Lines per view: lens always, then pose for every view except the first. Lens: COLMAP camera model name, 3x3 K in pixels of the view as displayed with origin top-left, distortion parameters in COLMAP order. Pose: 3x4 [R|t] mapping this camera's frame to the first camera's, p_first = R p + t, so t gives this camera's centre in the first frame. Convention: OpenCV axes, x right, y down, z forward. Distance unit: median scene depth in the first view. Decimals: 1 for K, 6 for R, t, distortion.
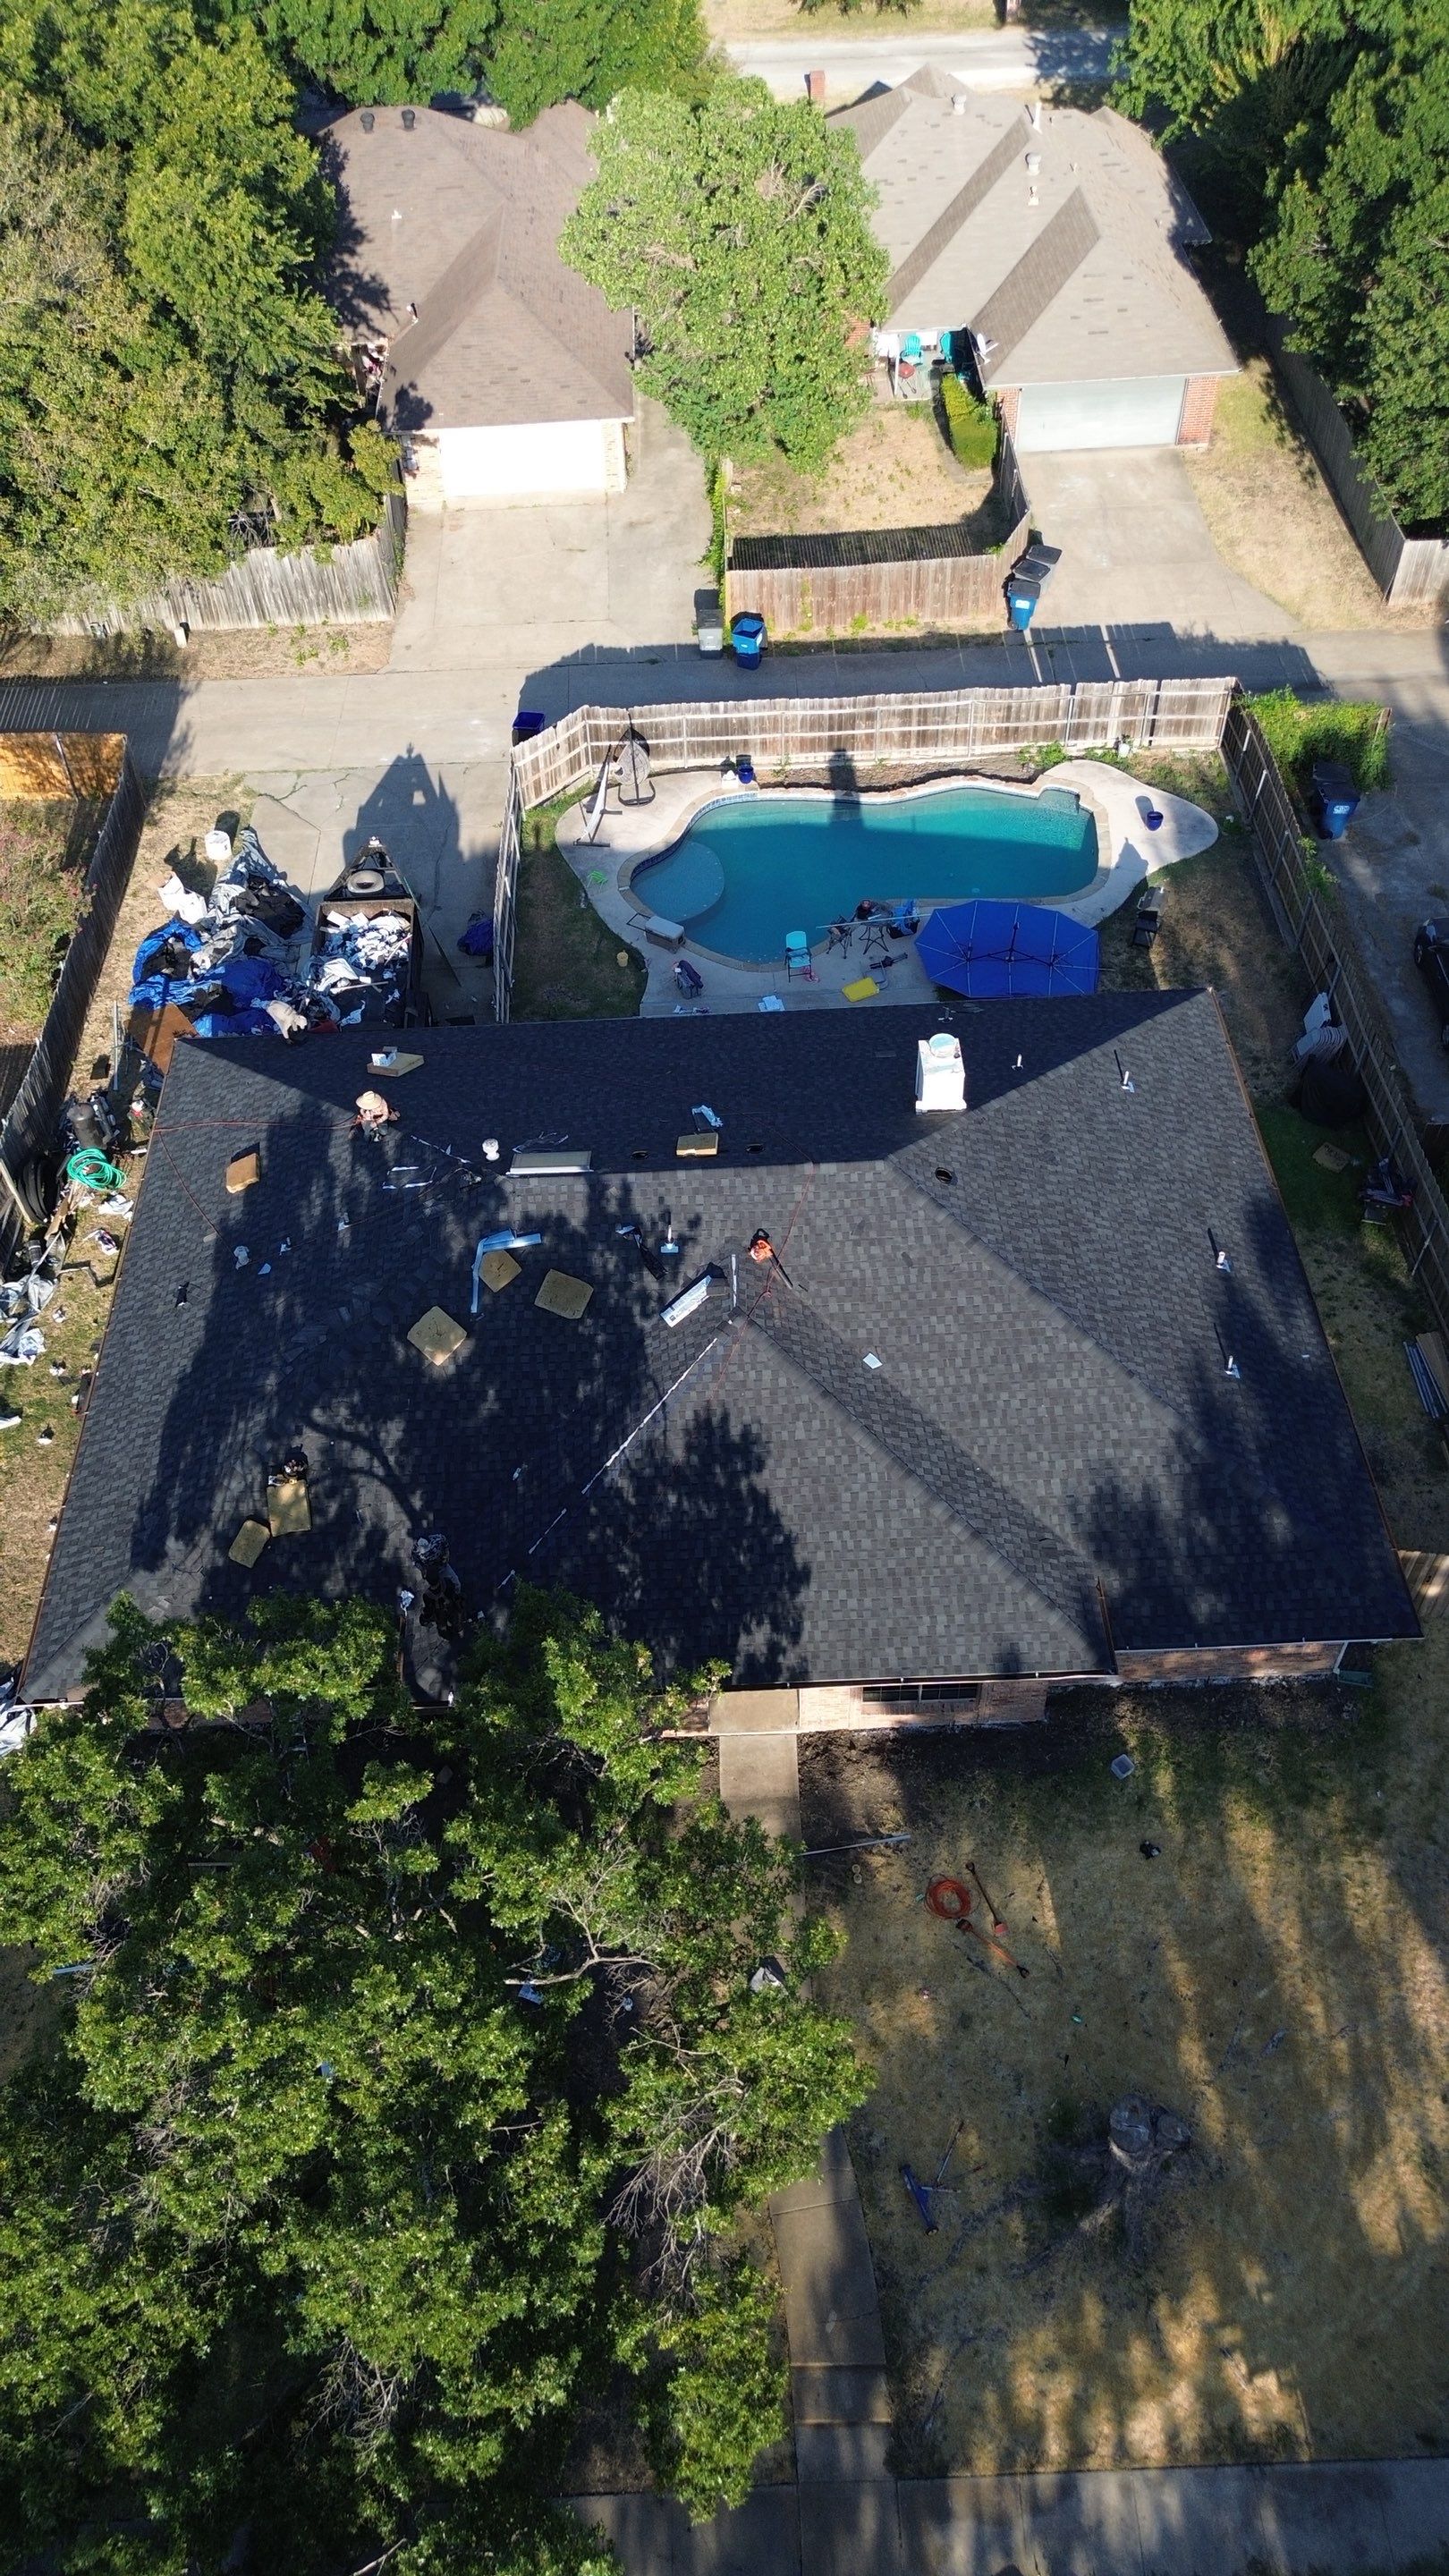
lens RADIAL K [[1843.8, 0, 724.5], [0, 1843.8, 1288.0], [0, 0, 1]] dist [0.039325, -0.000220]
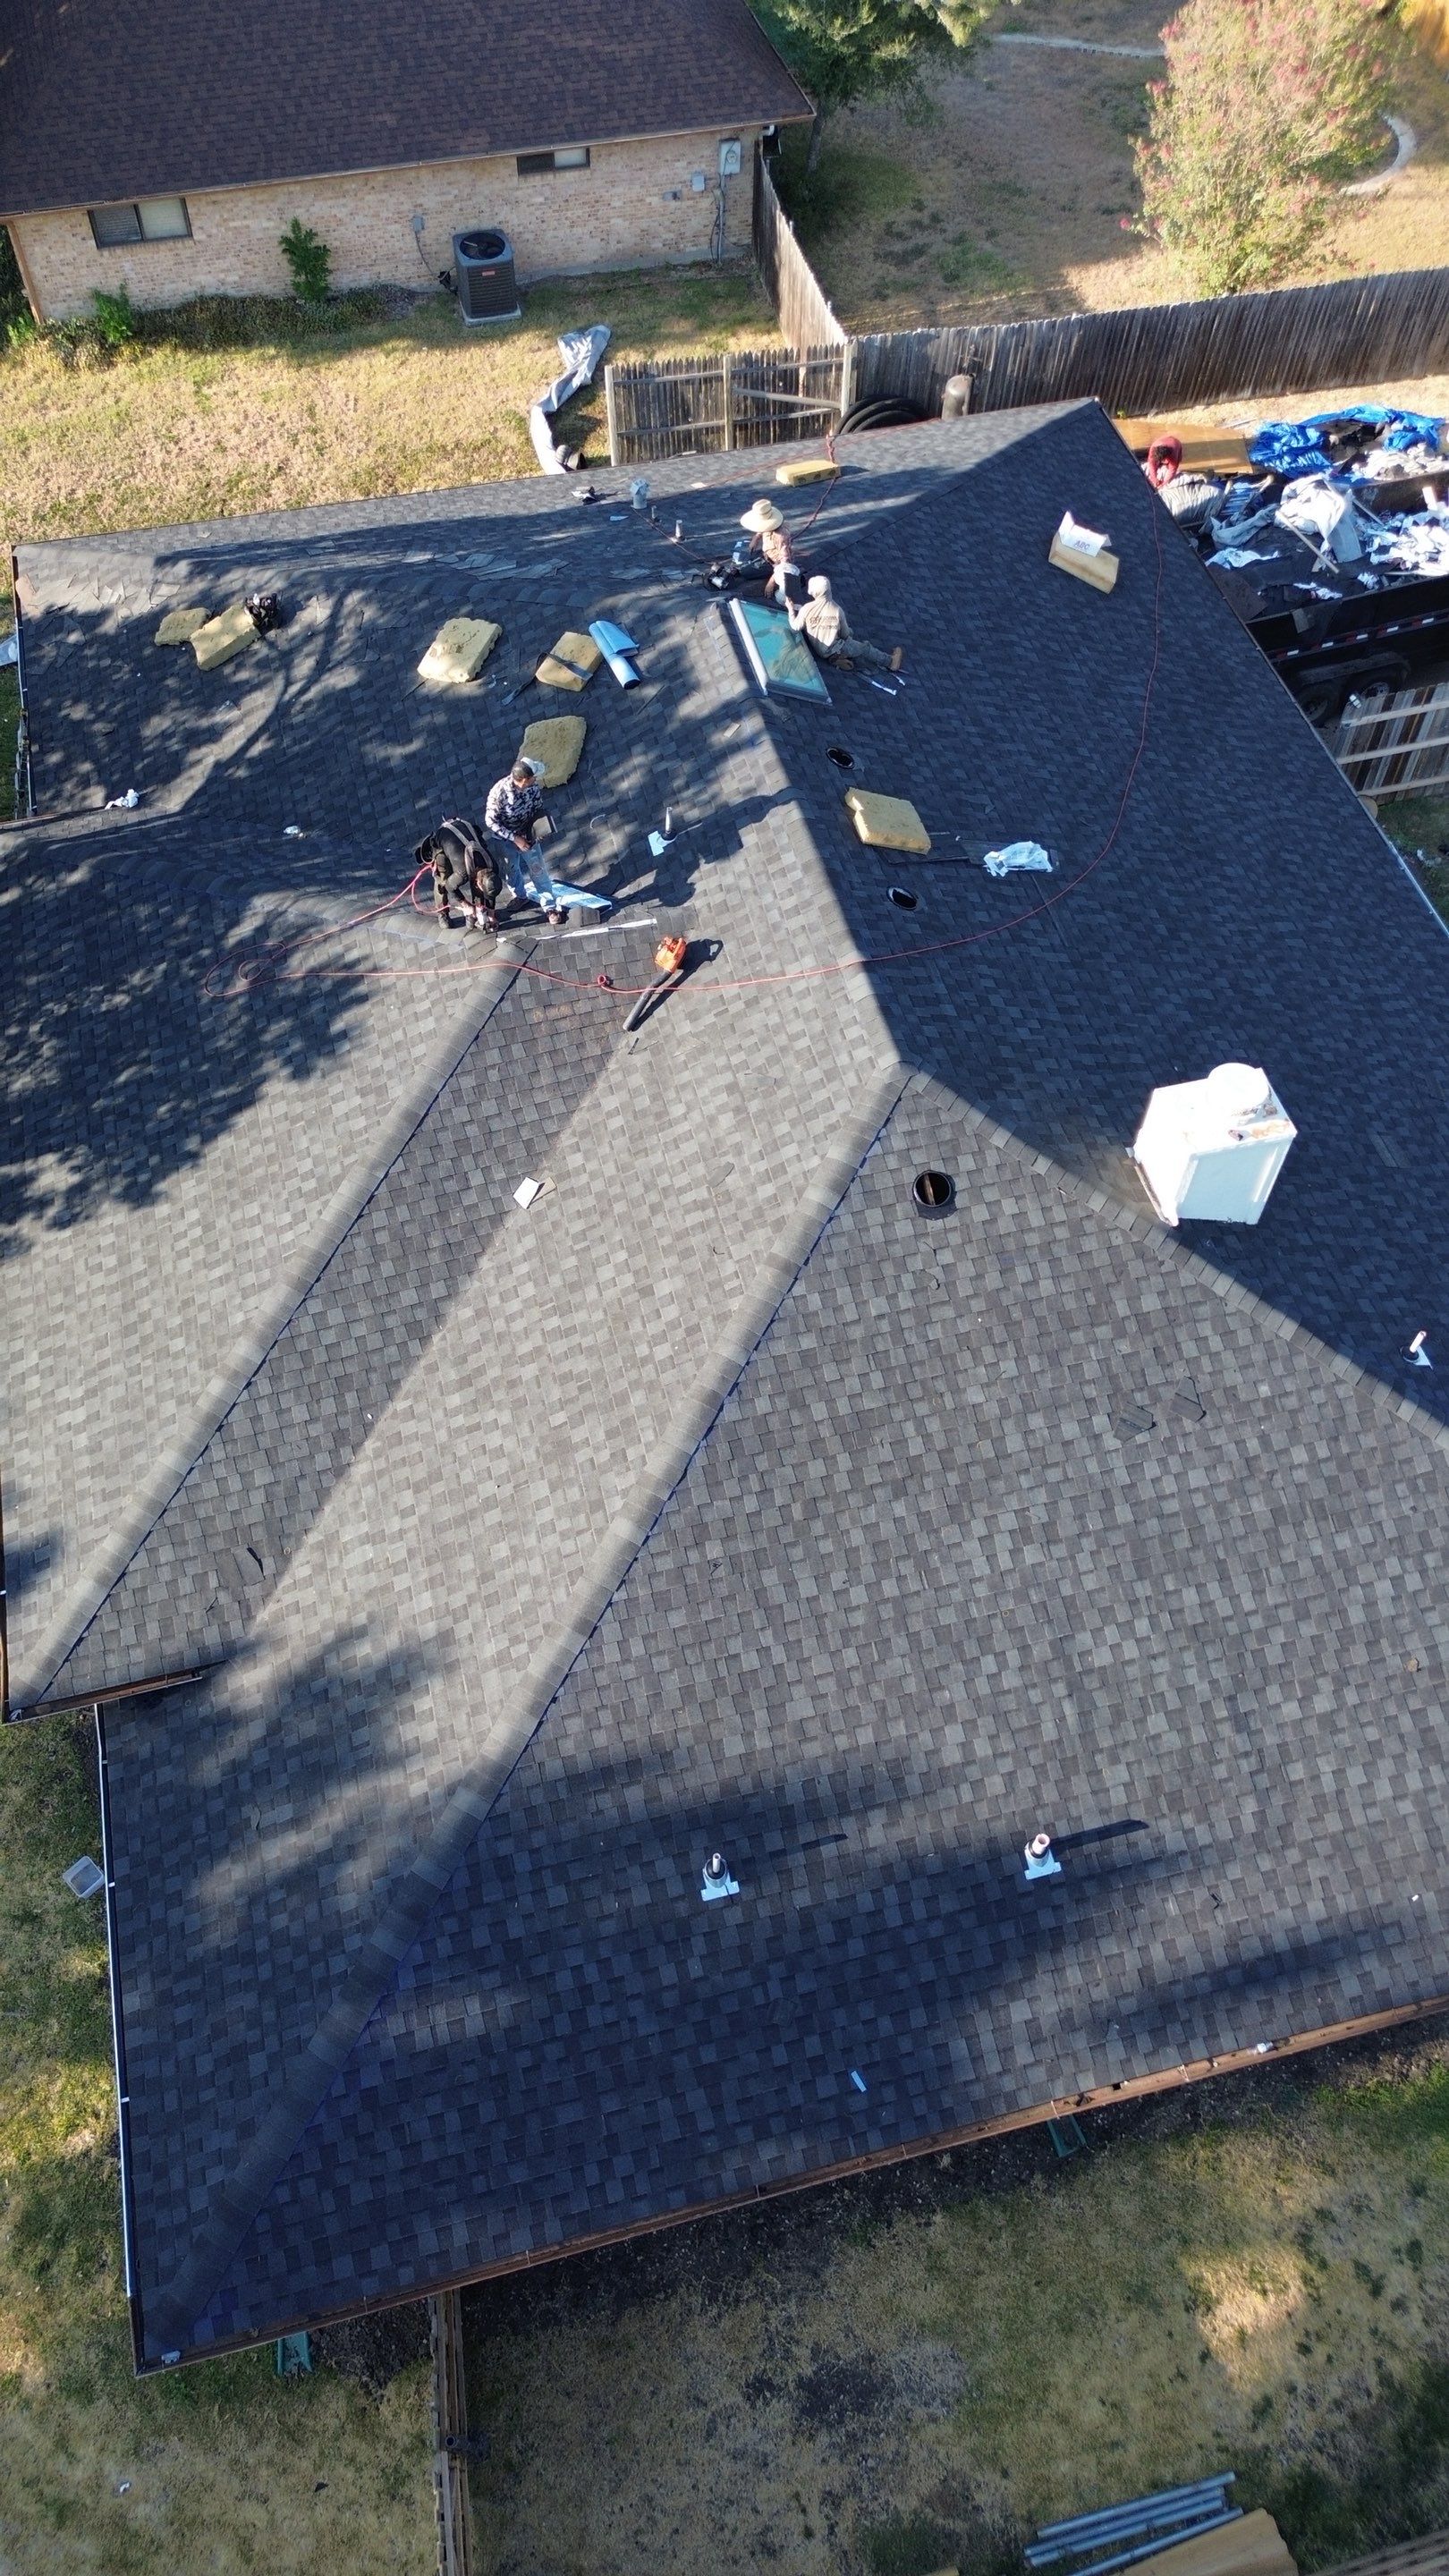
lens RADIAL K [[1843.8, 0, 724.5], [0, 1843.8, 1288.0], [0, 0, 1]] dist [0.039325, -0.000220]
pose [[0.211881, 0.834372, -0.508852, 0.396760], [-0.758732, 0.468615, 0.452466, -0.239335], [0.615980, 0.290213, 0.732355, 0.640282]]
